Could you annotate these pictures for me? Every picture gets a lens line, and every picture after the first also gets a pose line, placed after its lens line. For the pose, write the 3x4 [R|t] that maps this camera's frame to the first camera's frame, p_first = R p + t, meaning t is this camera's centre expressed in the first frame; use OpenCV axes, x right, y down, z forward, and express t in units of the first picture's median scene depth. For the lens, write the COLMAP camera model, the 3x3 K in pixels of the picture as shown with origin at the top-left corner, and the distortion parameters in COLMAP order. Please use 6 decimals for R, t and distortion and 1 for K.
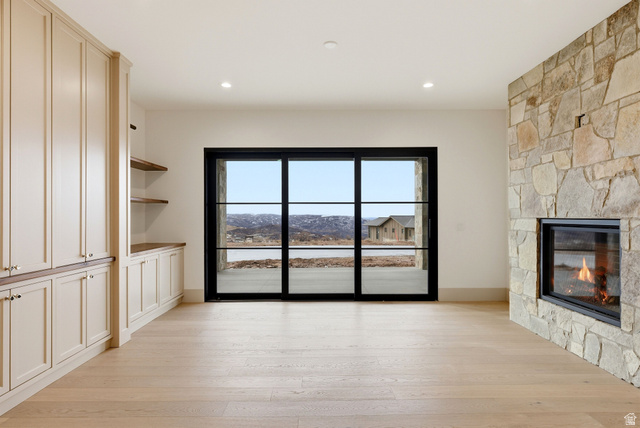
lens RADIAL K [[344.1, 0, 320.1], [0, 344.1, 215.1], [0, 0, 1]] dist [-0.006150, 0.000432]
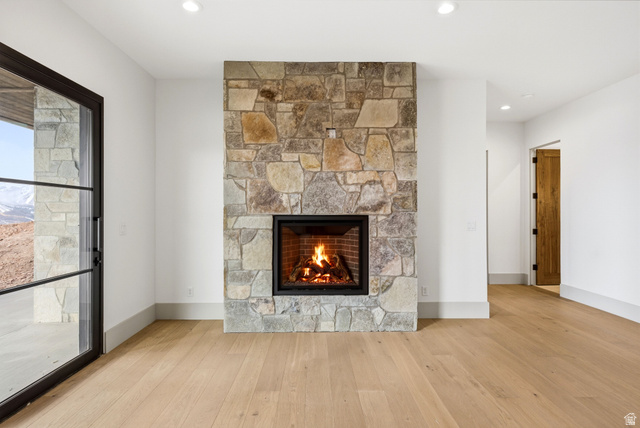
lens RADIAL K [[344.1, 0, 320.5], [0, 344.1, 213.1], [0, 0, 1]] dist [-0.006150, 0.000432]
pose [[-0.010573, 0.002452, 0.999941, -0.397024], [-0.002406, 0.999994, -0.002478, 0.005822], [-0.999941, -0.002432, -0.010567, 0.961403]]
